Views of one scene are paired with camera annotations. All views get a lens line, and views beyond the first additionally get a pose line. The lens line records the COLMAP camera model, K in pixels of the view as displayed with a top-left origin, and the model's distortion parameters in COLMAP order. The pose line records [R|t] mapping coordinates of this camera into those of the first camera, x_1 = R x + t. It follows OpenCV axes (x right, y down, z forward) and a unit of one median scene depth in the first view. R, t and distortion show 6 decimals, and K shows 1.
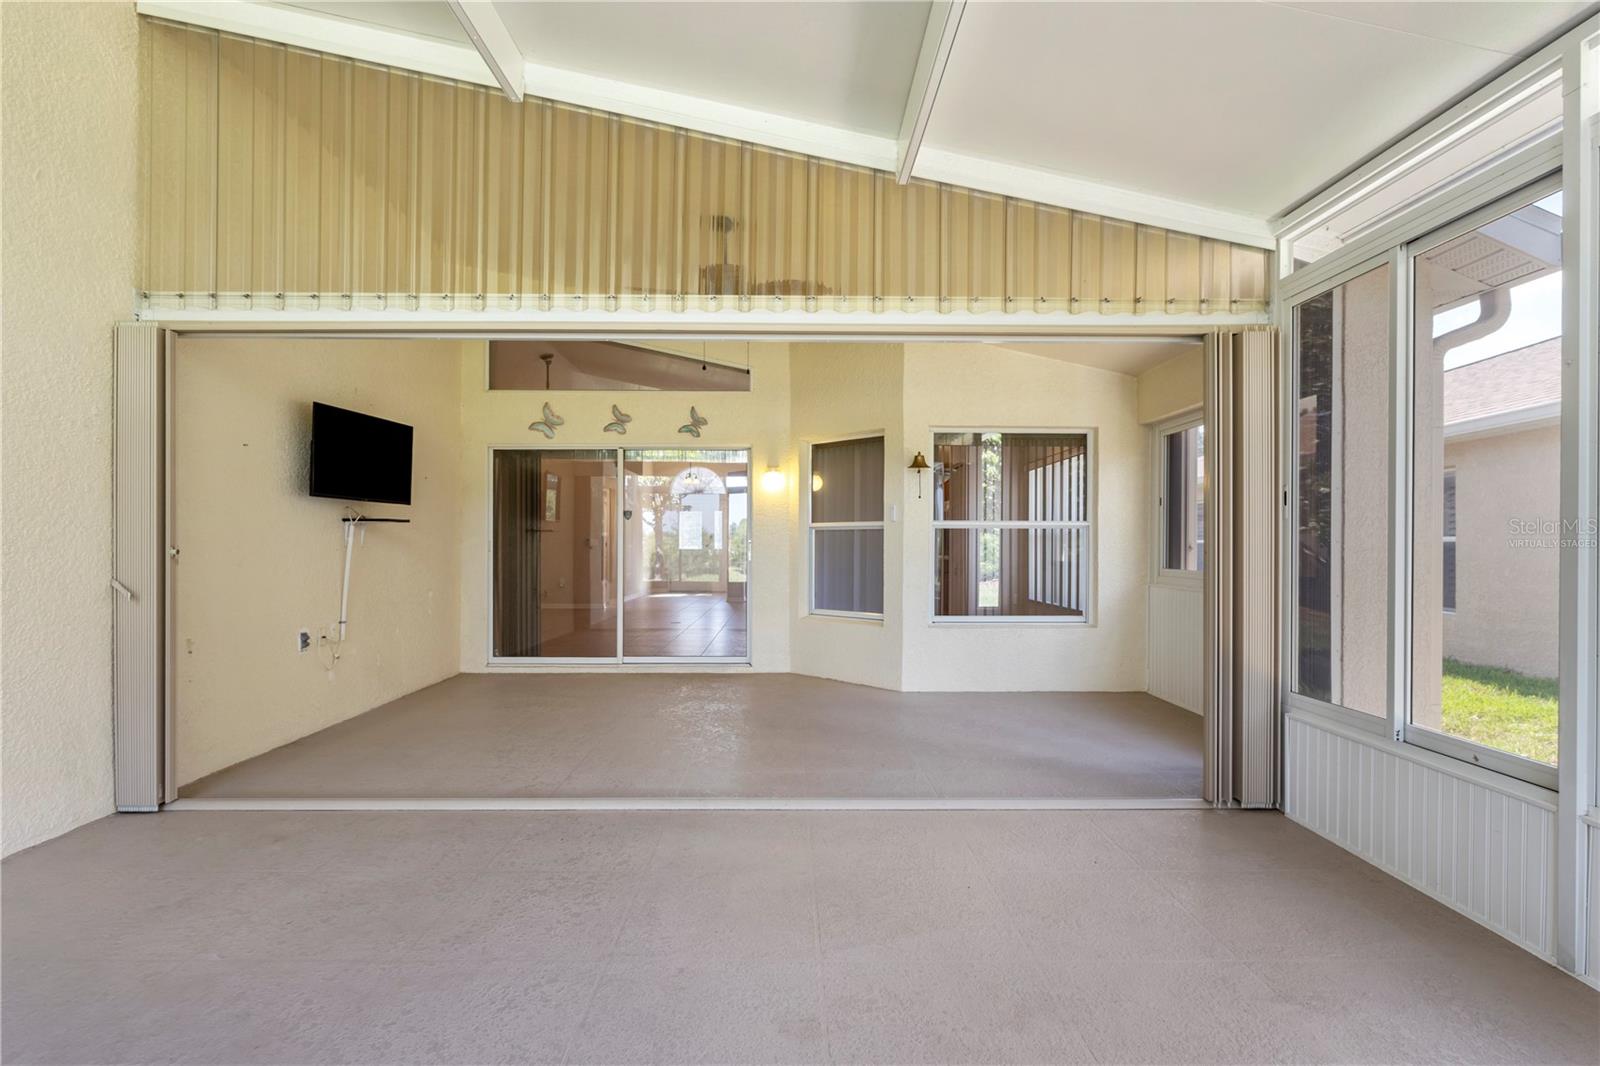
lens RADIAL K [[786.7, 0, 793.4], [0, 786.7, 544.0], [0, 0, 1]] dist [-0.009712, 0.006156]
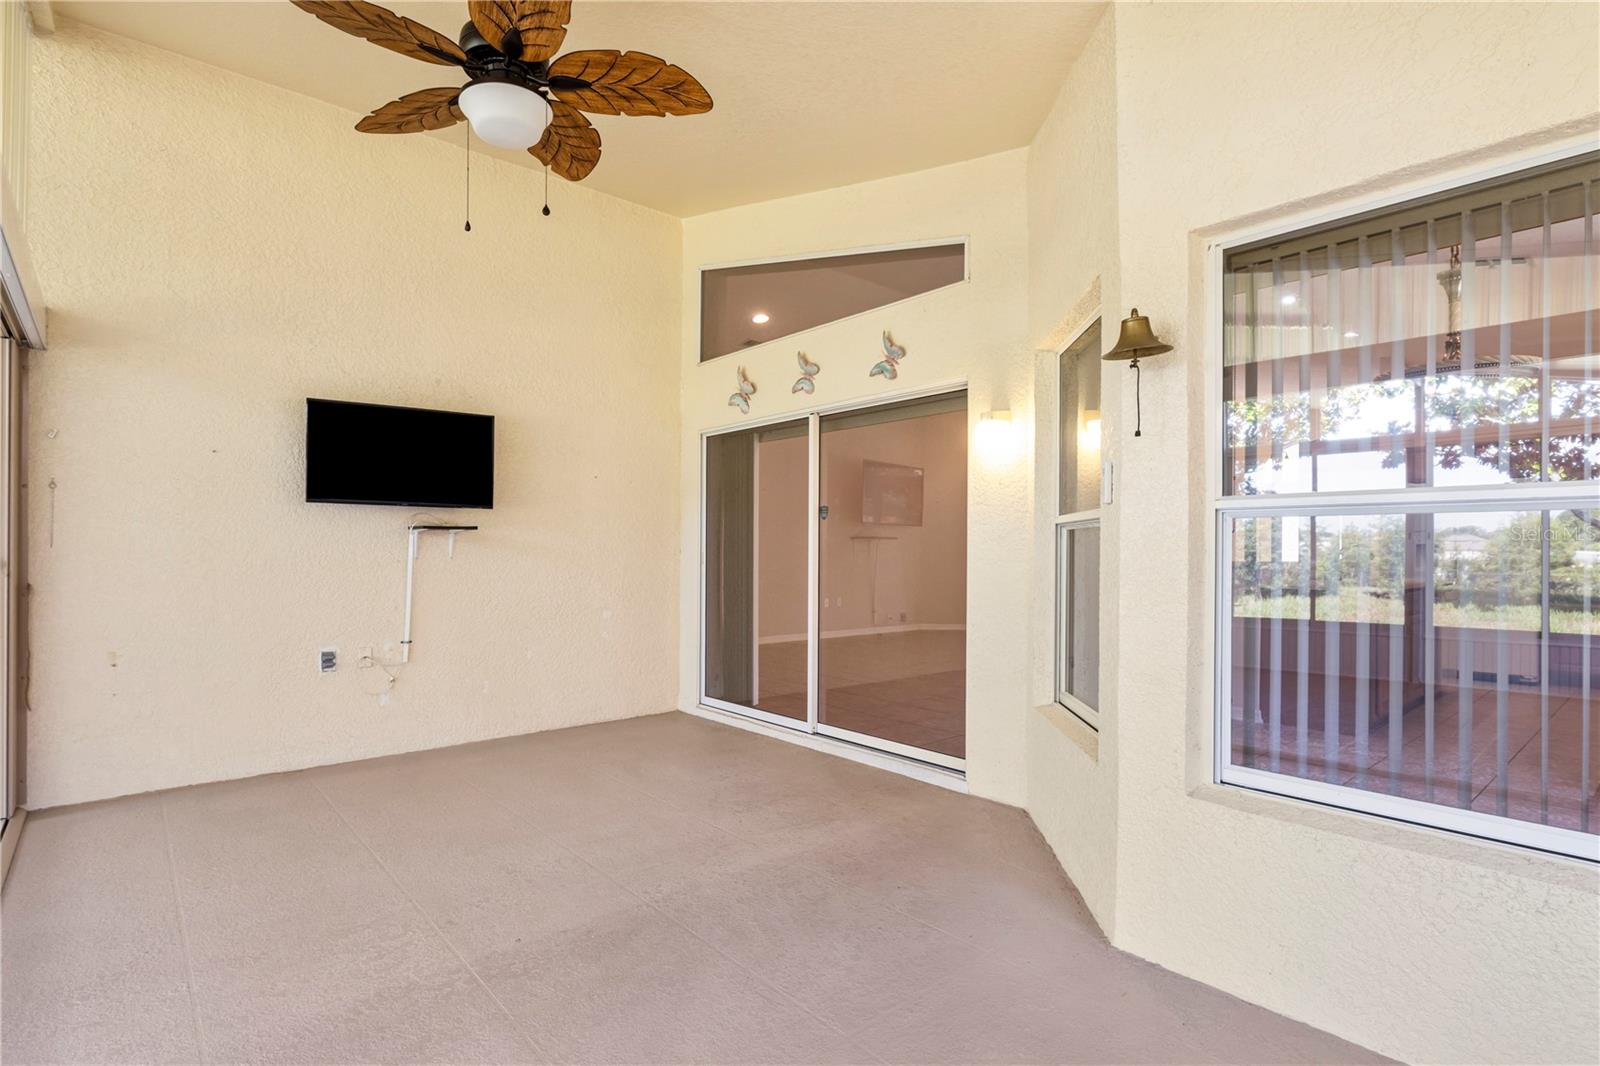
lens RADIAL K [[786.7, 0, 787.7], [0, 786.7, 544.8], [0, 0, 1]] dist [-0.009712, 0.006156]
pose [[0.647226, -0.004320, -0.762286, 0.319468], [-0.002612, 0.999966, -0.007885, -0.004408], [0.762293, 0.007094, 0.647193, 0.616306]]
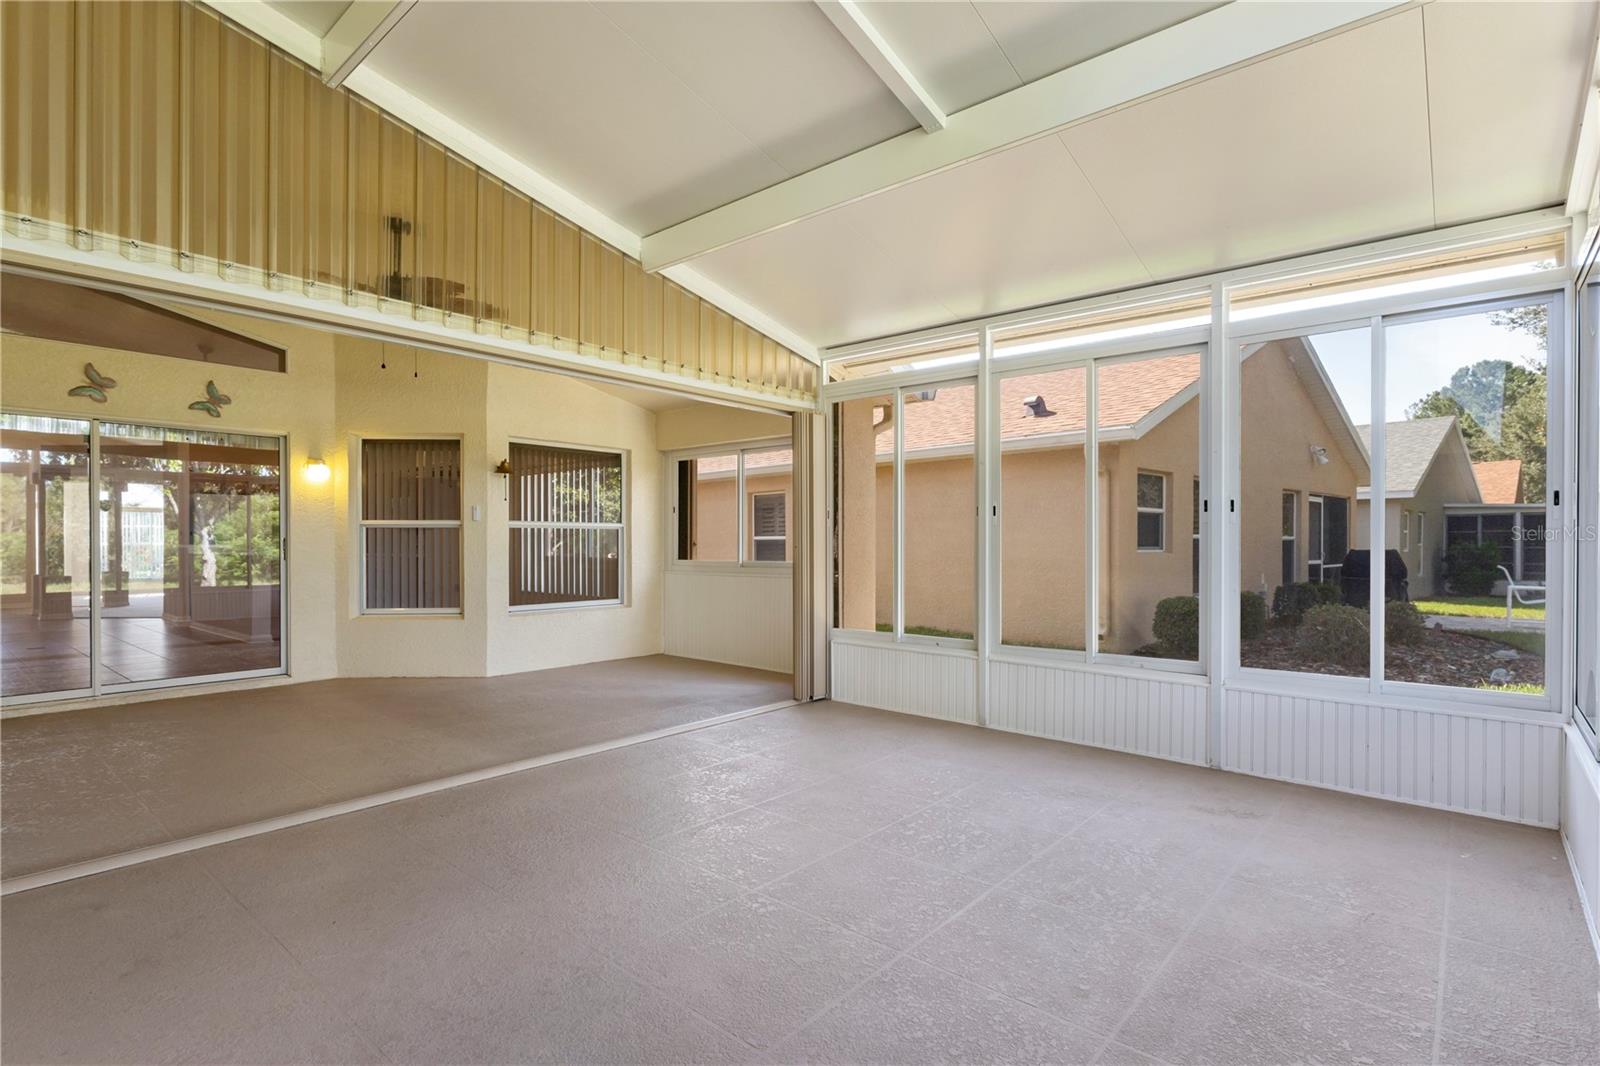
lens RADIAL K [[786.7, 0, 792.7], [0, 786.7, 537.9], [0, 0, 1]] dist [-0.009712, 0.006156]
pose [[0.660513, 0.002018, 0.750812, -0.391344], [0.000916, 0.999993, -0.003493, -0.001130], [-0.750814, 0.002995, 0.660507, -0.038325]]
